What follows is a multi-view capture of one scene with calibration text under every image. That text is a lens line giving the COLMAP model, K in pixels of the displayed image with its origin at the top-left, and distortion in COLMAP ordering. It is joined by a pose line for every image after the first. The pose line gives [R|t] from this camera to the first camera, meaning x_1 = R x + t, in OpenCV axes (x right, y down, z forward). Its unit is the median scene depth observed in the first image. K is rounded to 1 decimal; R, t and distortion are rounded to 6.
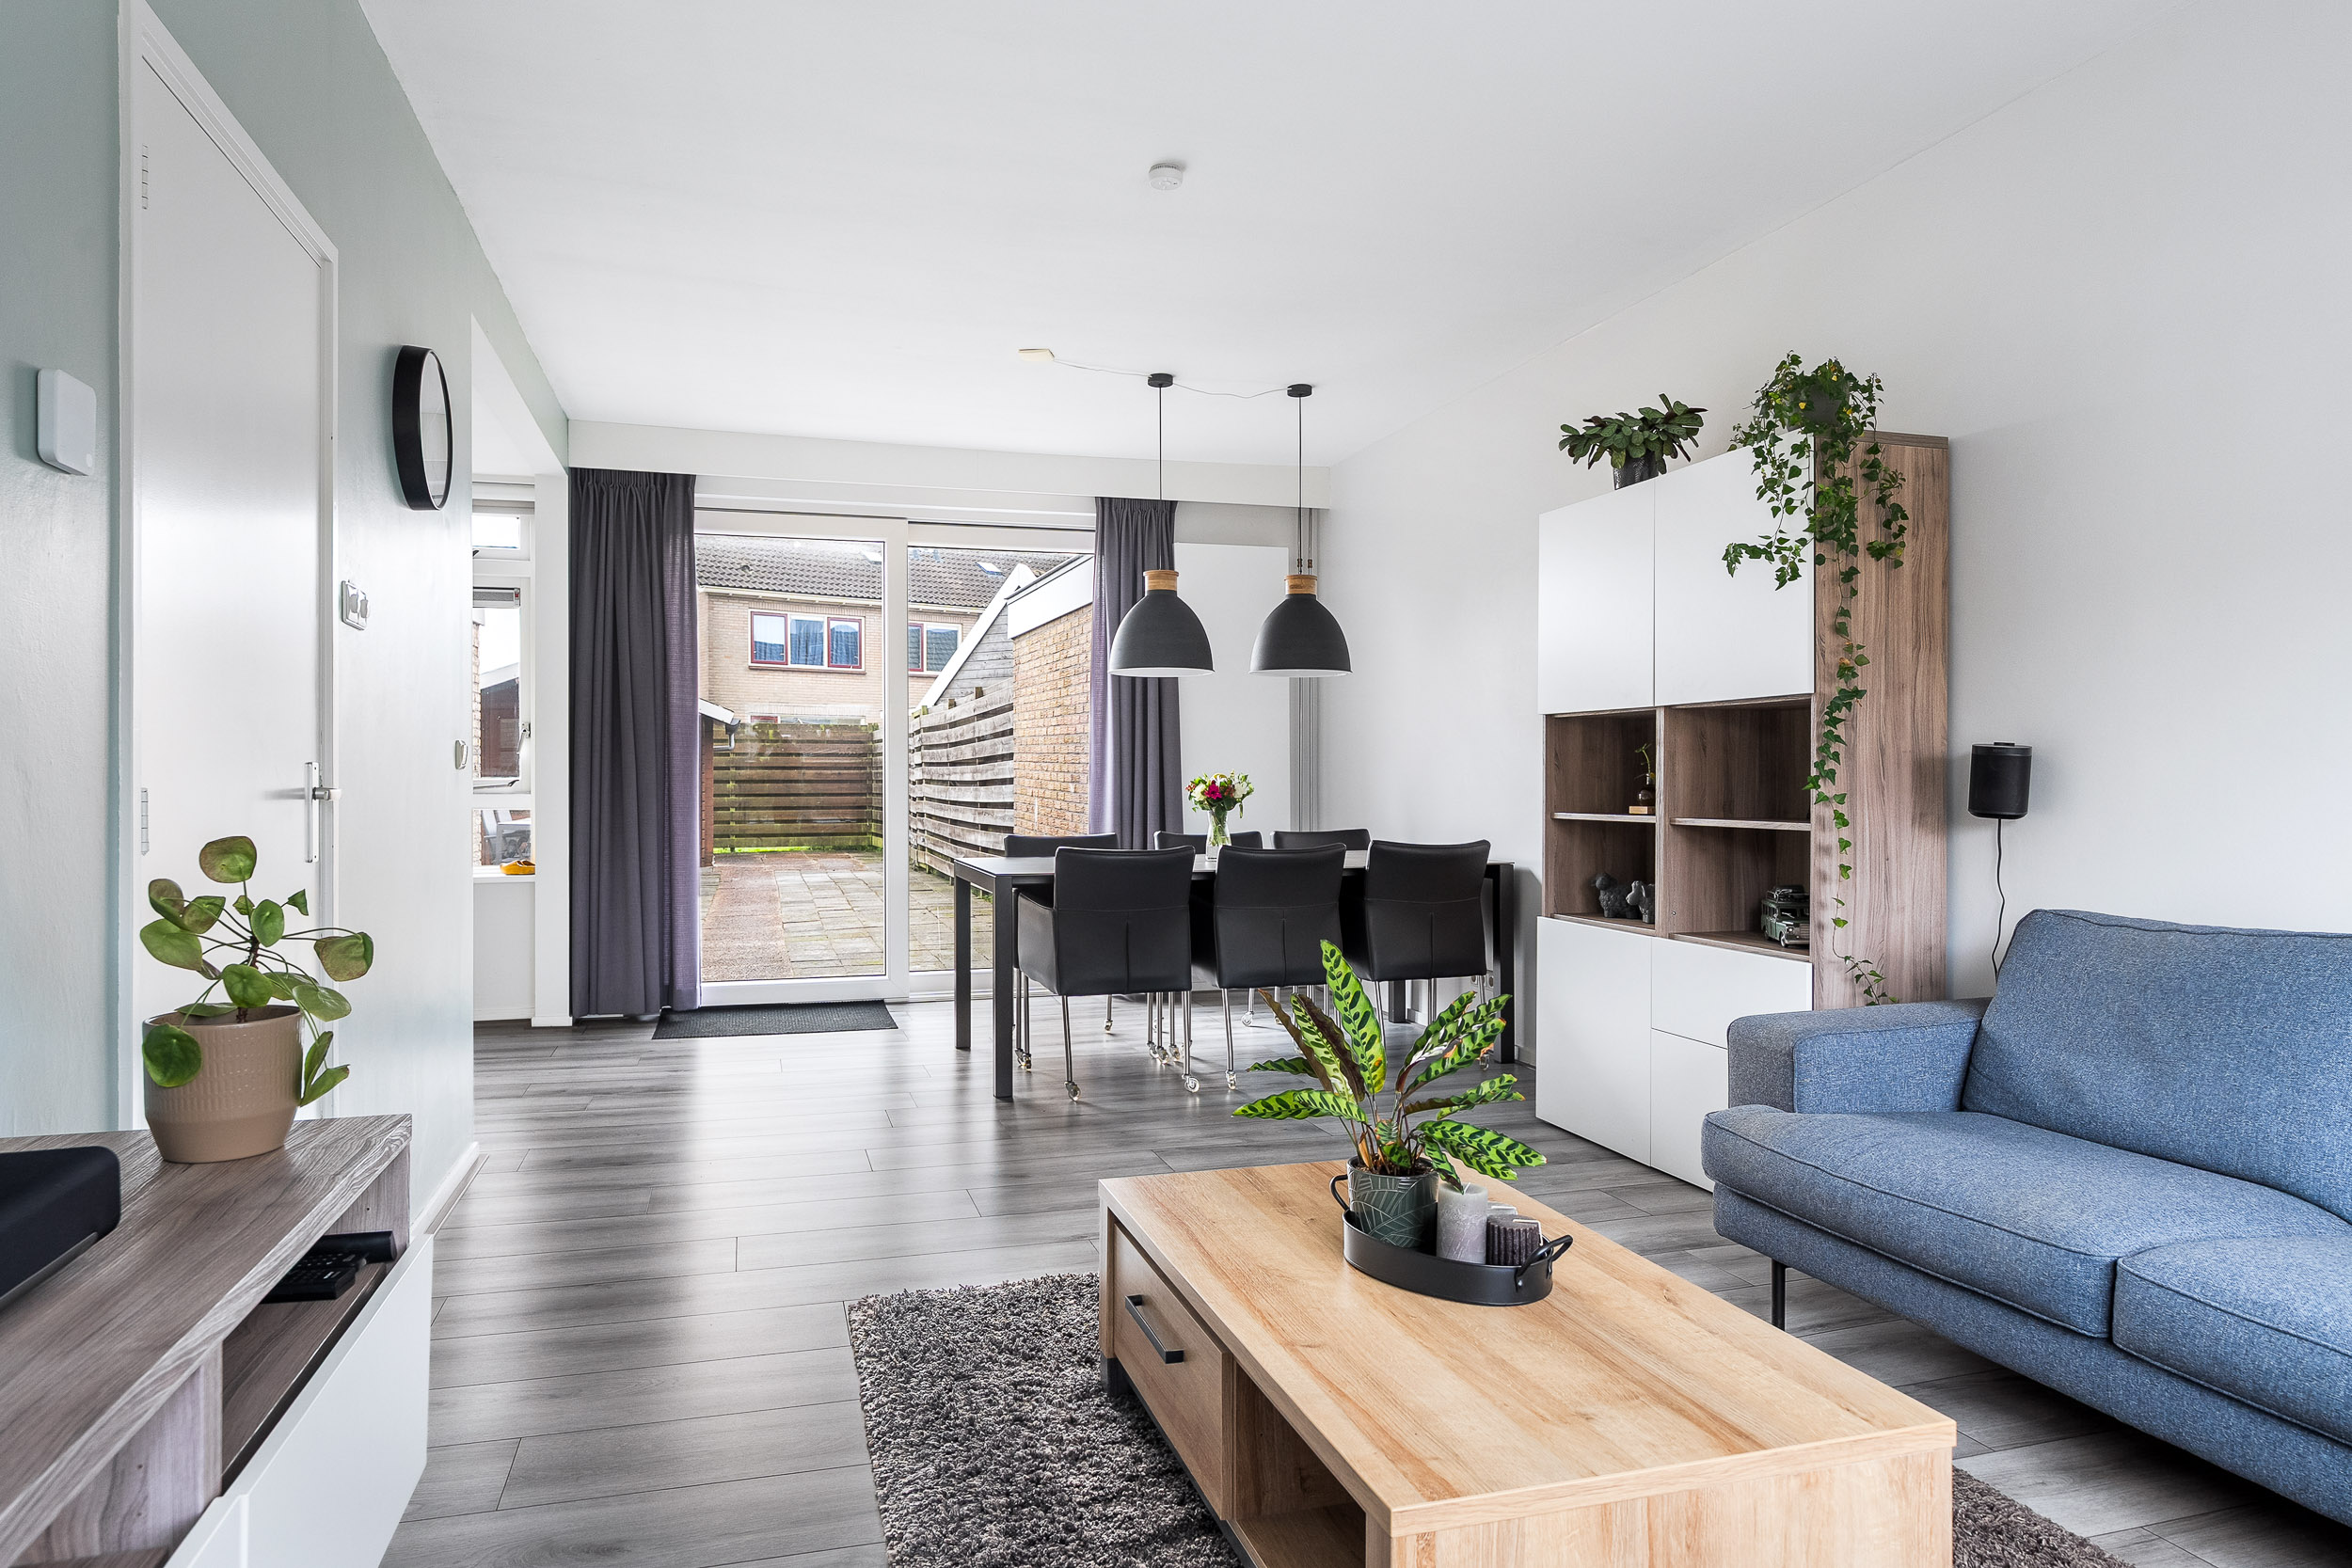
lens RADIAL K [[1423.1, 0, 1181.0], [0, 1423.1, 780.0], [0, 0, 1]] dist [0.004387, 0.000873]
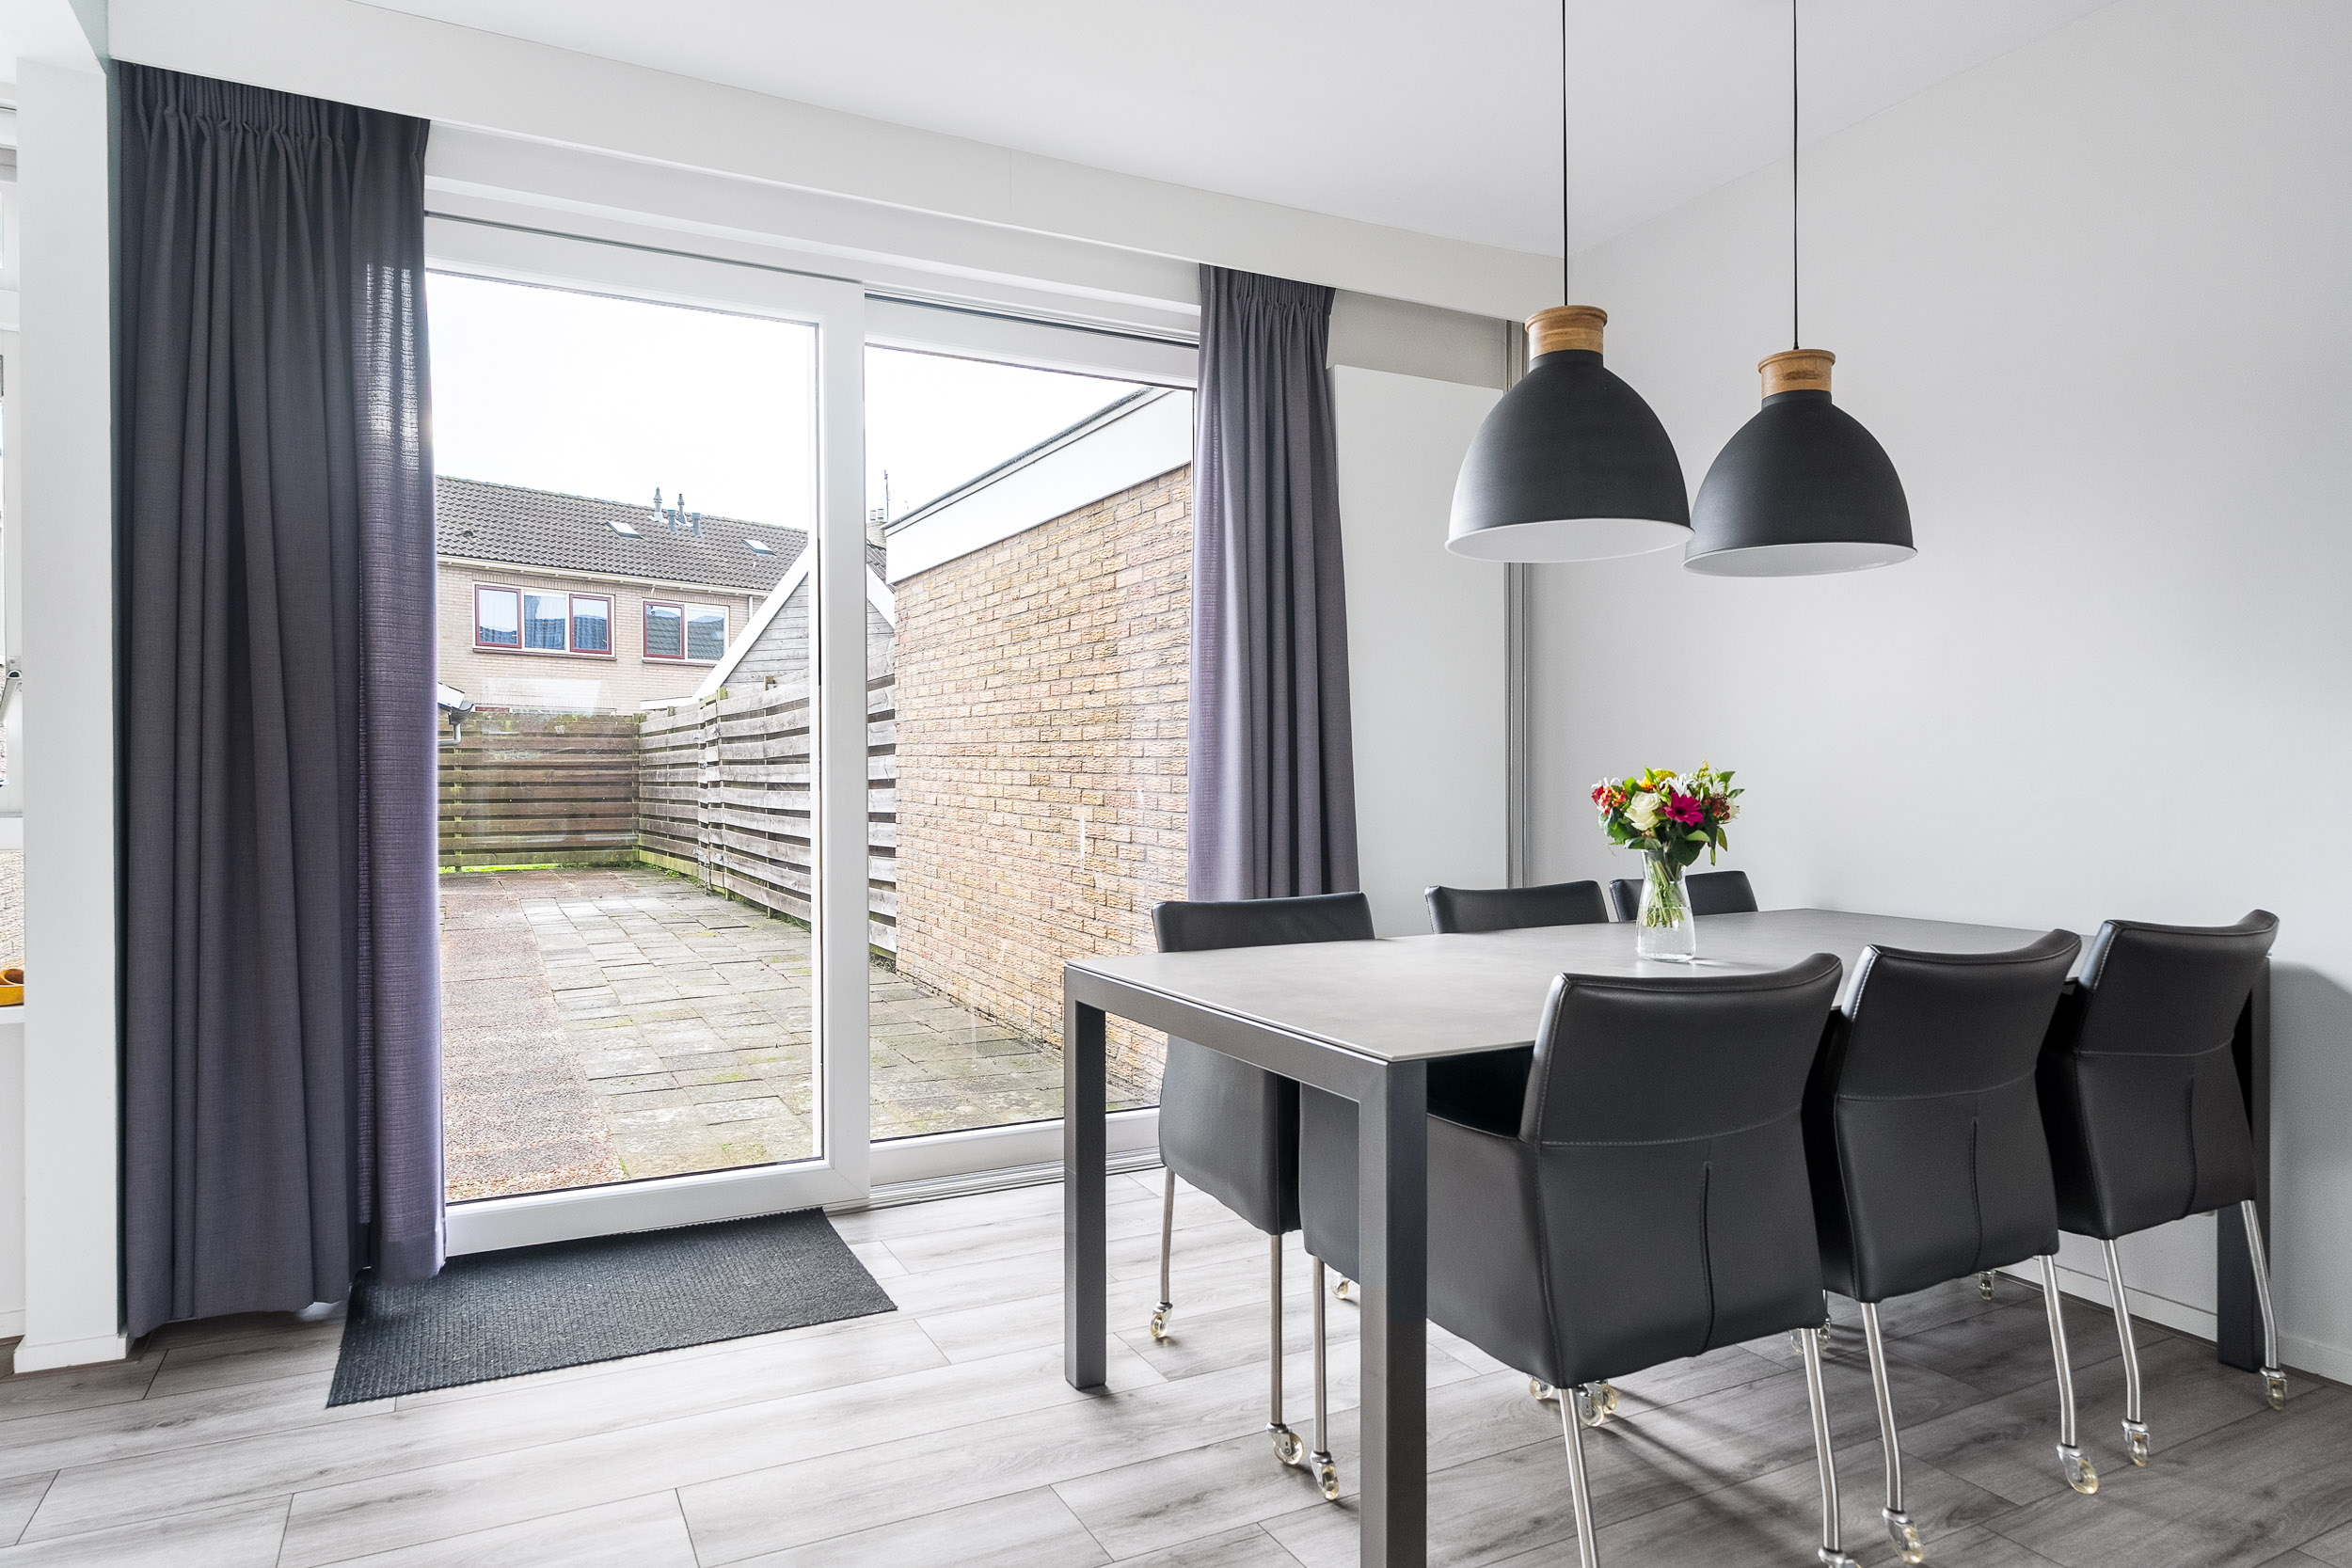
lens RADIAL K [[1412.8, 0, 1165.6], [0, 1412.8, 785.9], [0, 0, 1]] dist [0.009859, -0.003738]
pose [[0.986522, -0.001497, 0.163620, -0.076041], [0.000924, 0.999993, 0.003578, -0.000403], [-0.163624, -0.003378, 0.986517, 0.213345]]
